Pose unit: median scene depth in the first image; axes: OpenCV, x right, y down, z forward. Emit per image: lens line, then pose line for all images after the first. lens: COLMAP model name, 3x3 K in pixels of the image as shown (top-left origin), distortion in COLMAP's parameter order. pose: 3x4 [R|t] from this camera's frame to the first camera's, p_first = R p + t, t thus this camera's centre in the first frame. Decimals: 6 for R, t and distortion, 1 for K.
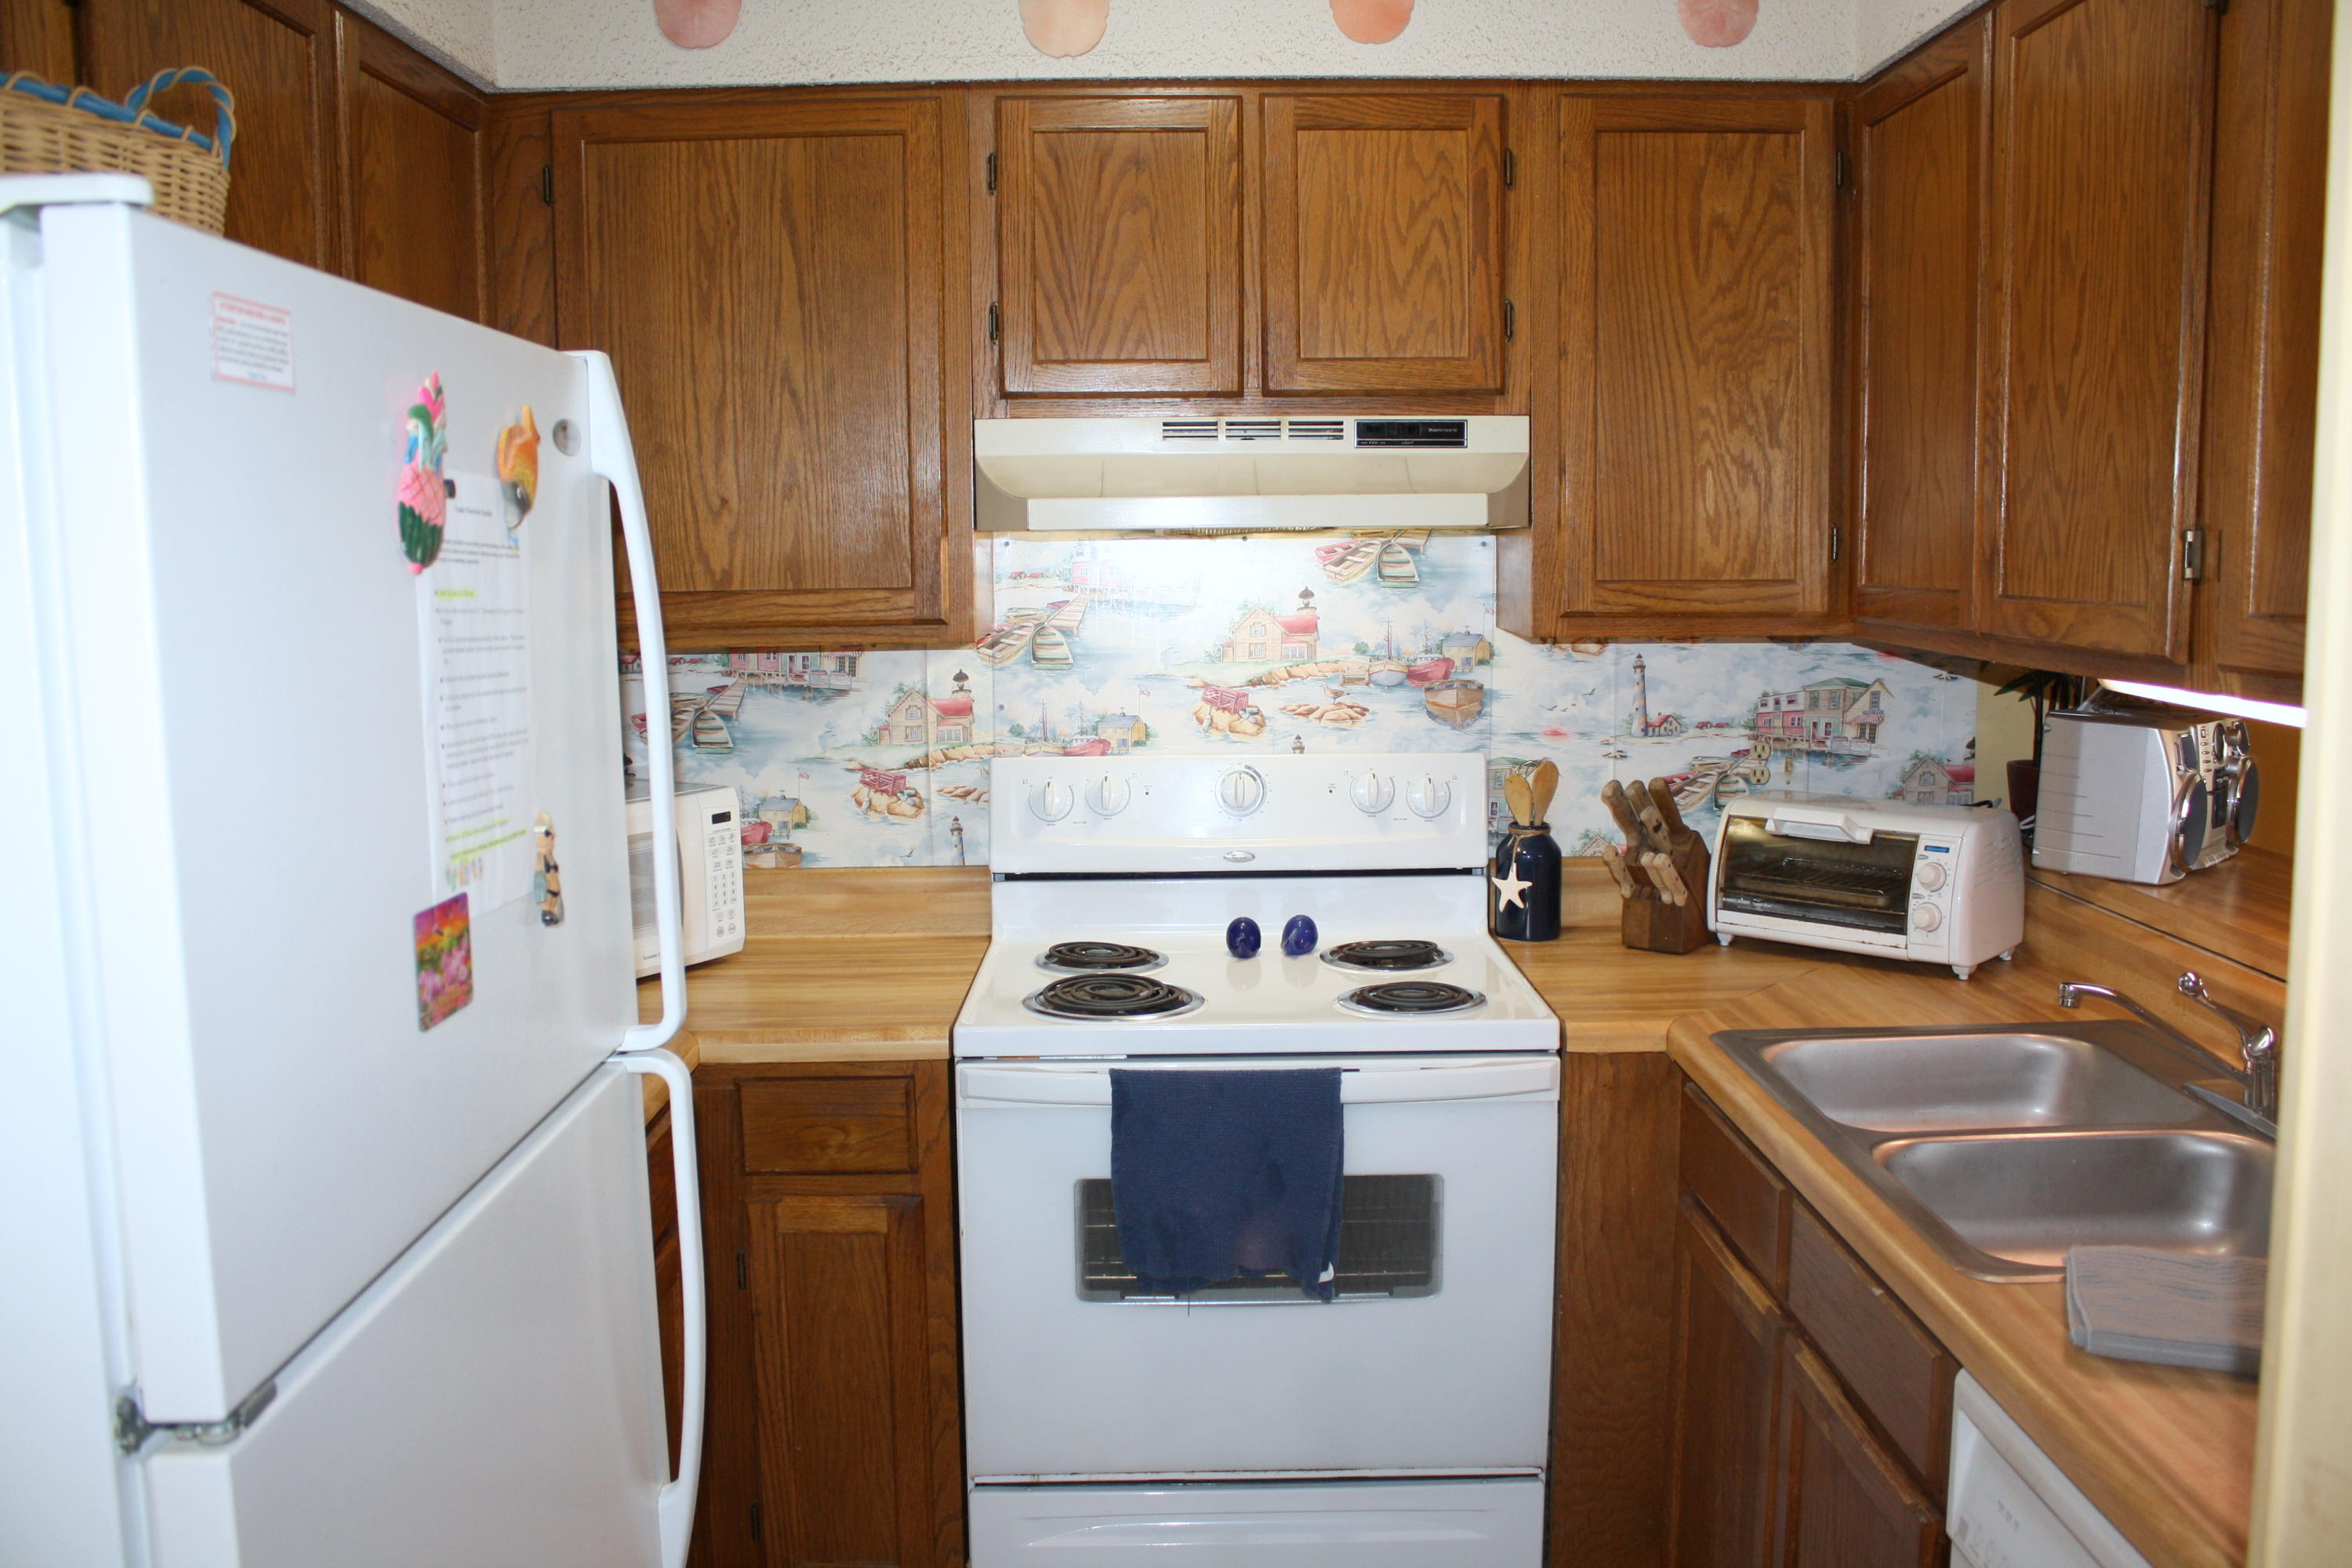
lens RADIAL K [[1966.1, 0, 1189.4], [0, 1966.1, 779.1], [0, 0, 1]] dist [-0.166950, 0.145990]
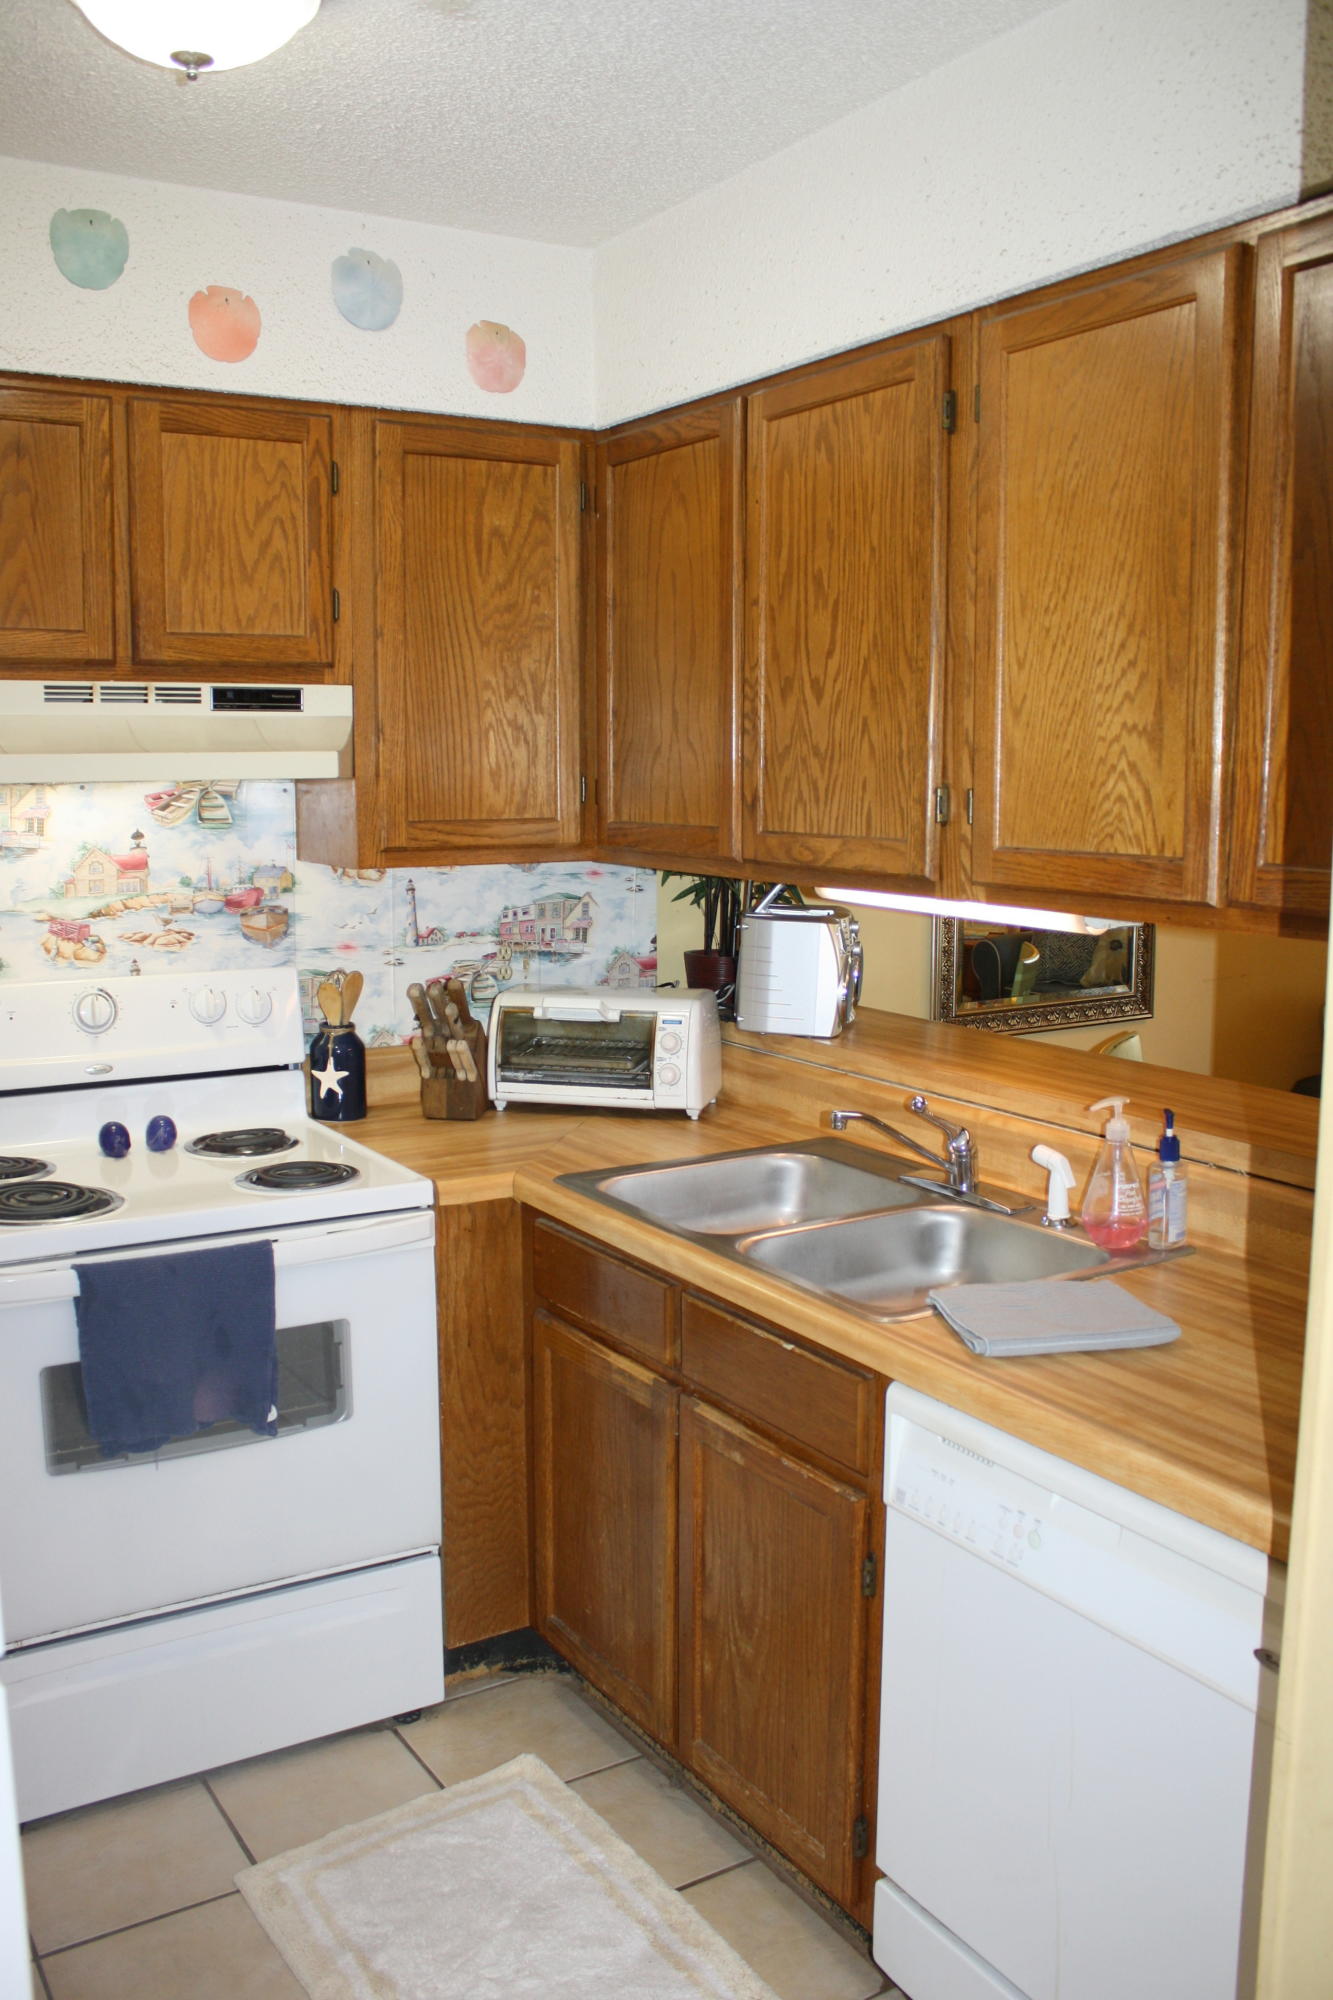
lens RADIAL K [[1719.1, 0, 660.7], [0, 1719.1, 1005.2], [0, 0, 1]] dist [-0.165961, 0.156229]
pose [[0.858161, -0.060701, 0.509779, -0.213508], [0.051909, 0.998156, 0.031470, -0.012452], [-0.510749, -0.000544, 0.859729, -0.003056]]
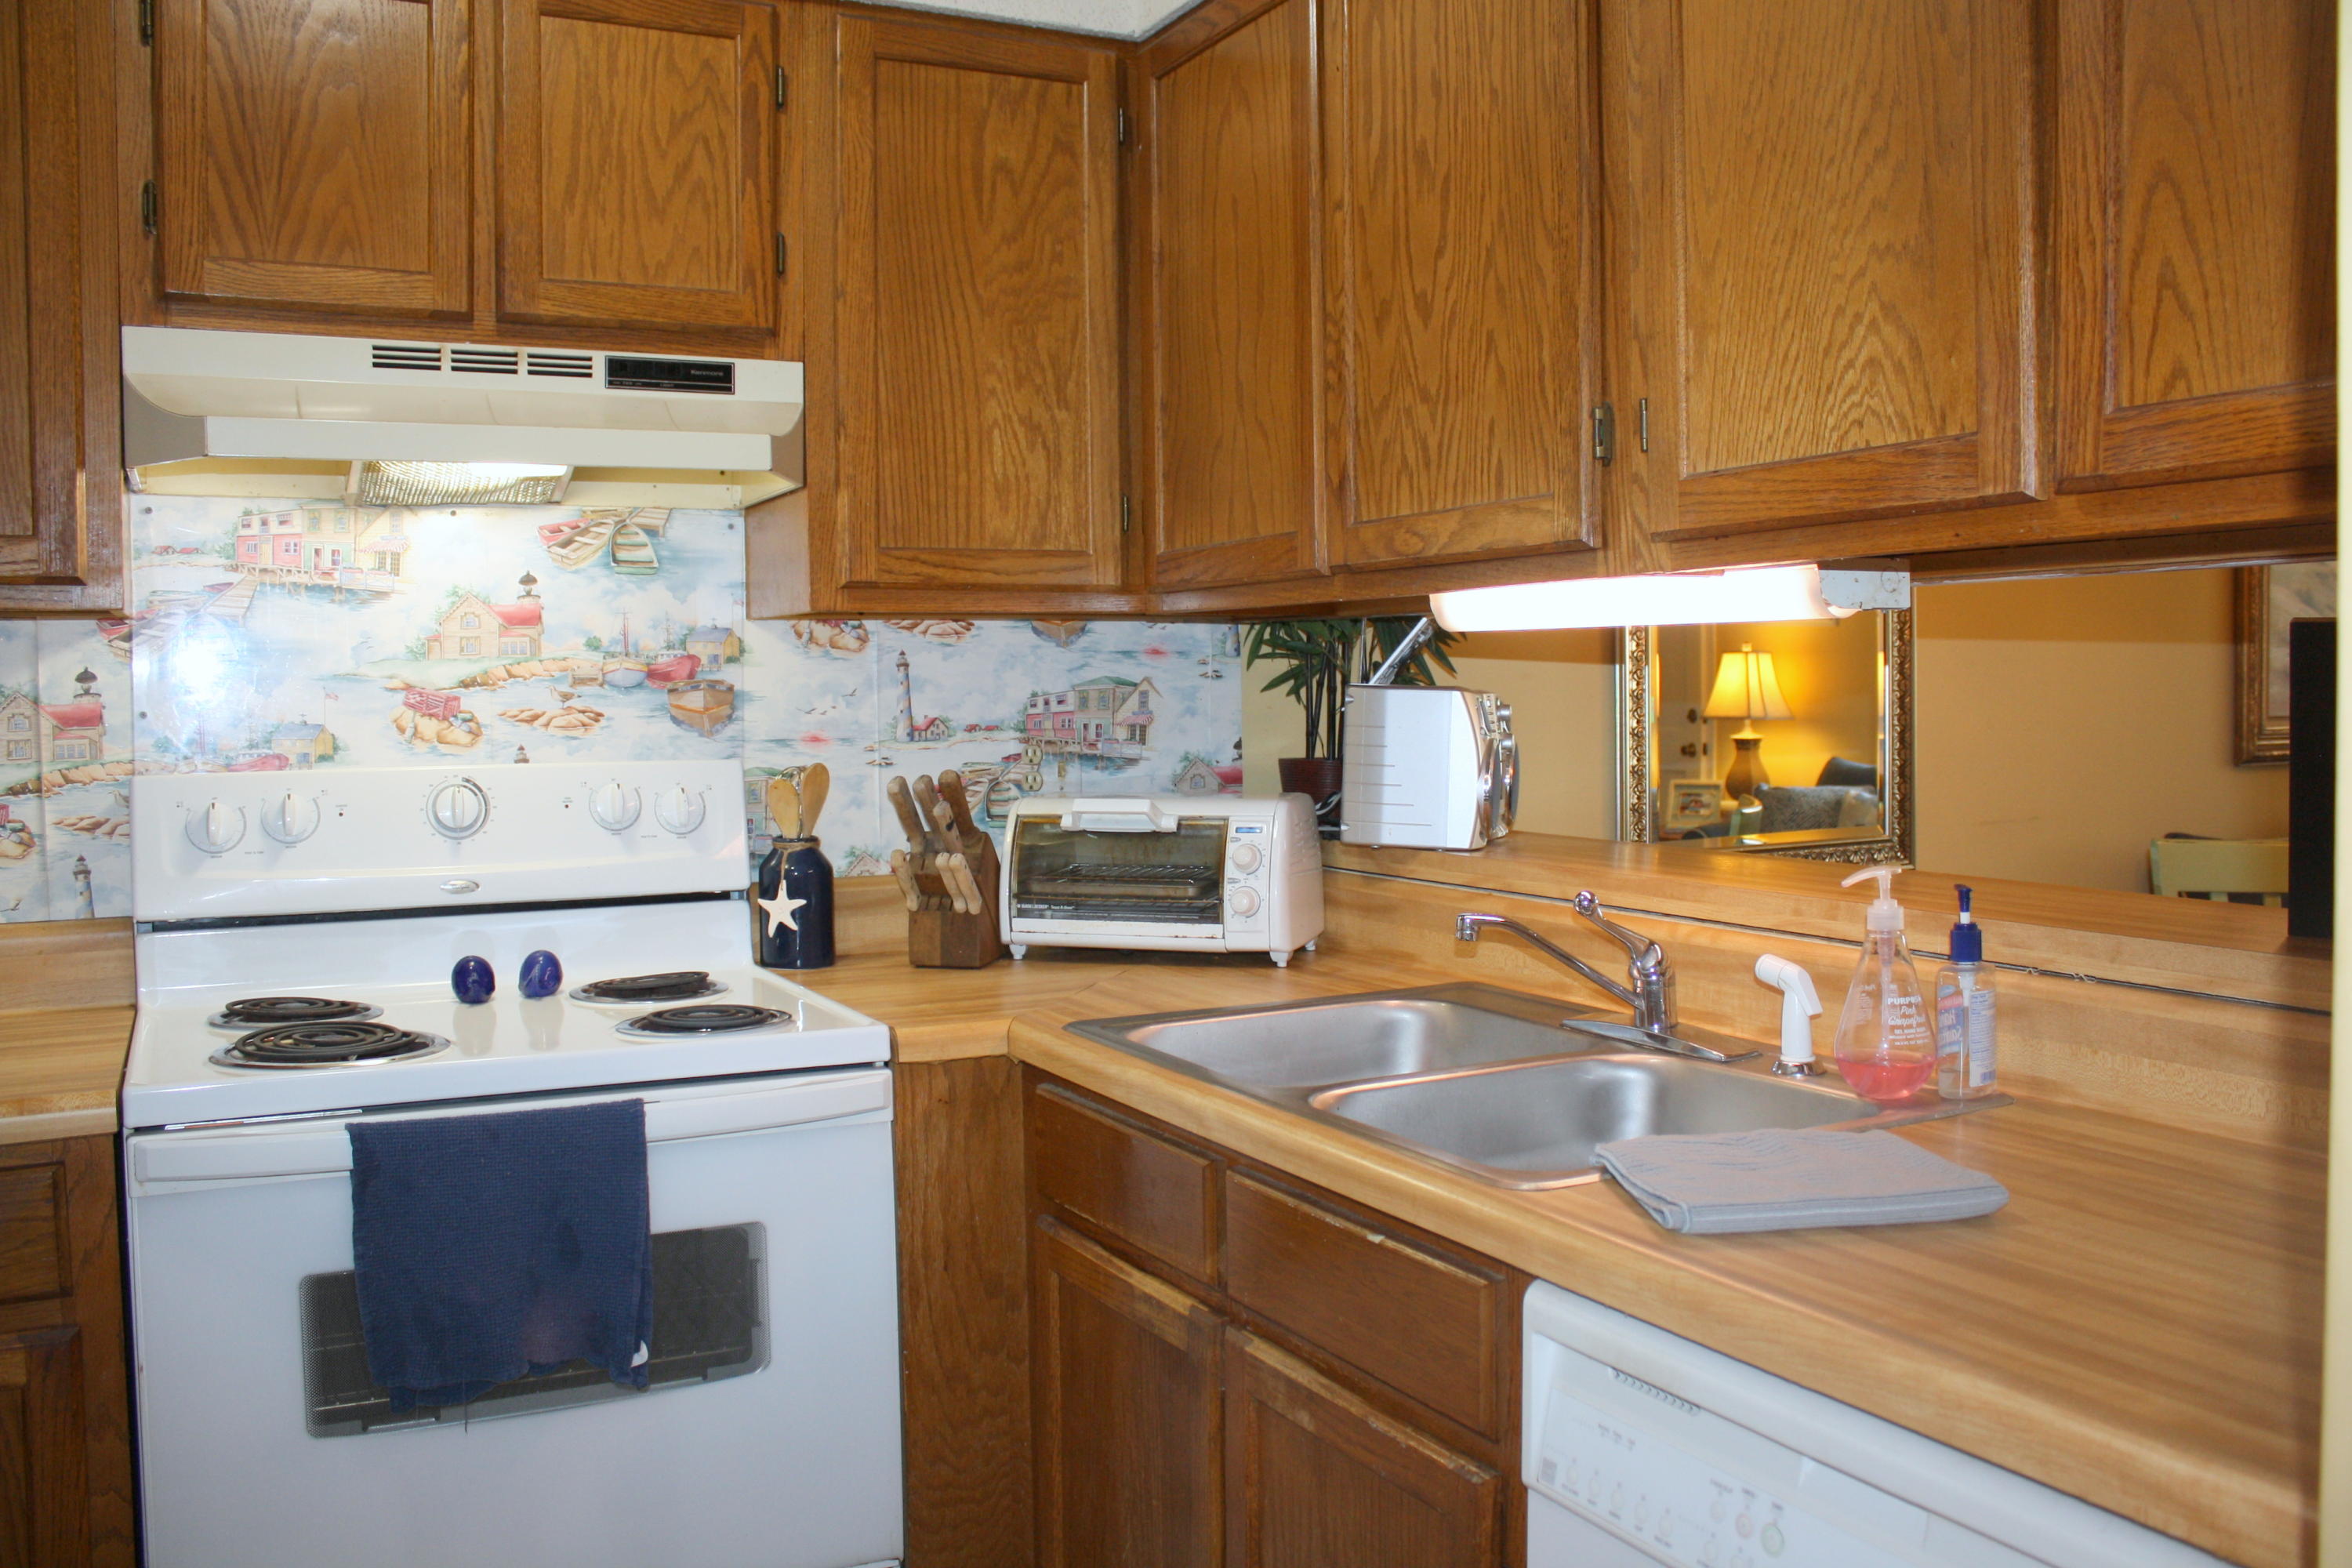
lens RADIAL K [[1966.1, 0, 1189.4], [0, 1966.1, 779.1], [0, 0, 1]] dist [-0.166950, 0.145990]
pose [[0.891531, -0.021022, 0.452472, -0.074668], [0.057436, 0.996106, -0.066891, 0.074171], [-0.449304, 0.085624, 0.889266, 0.149138]]
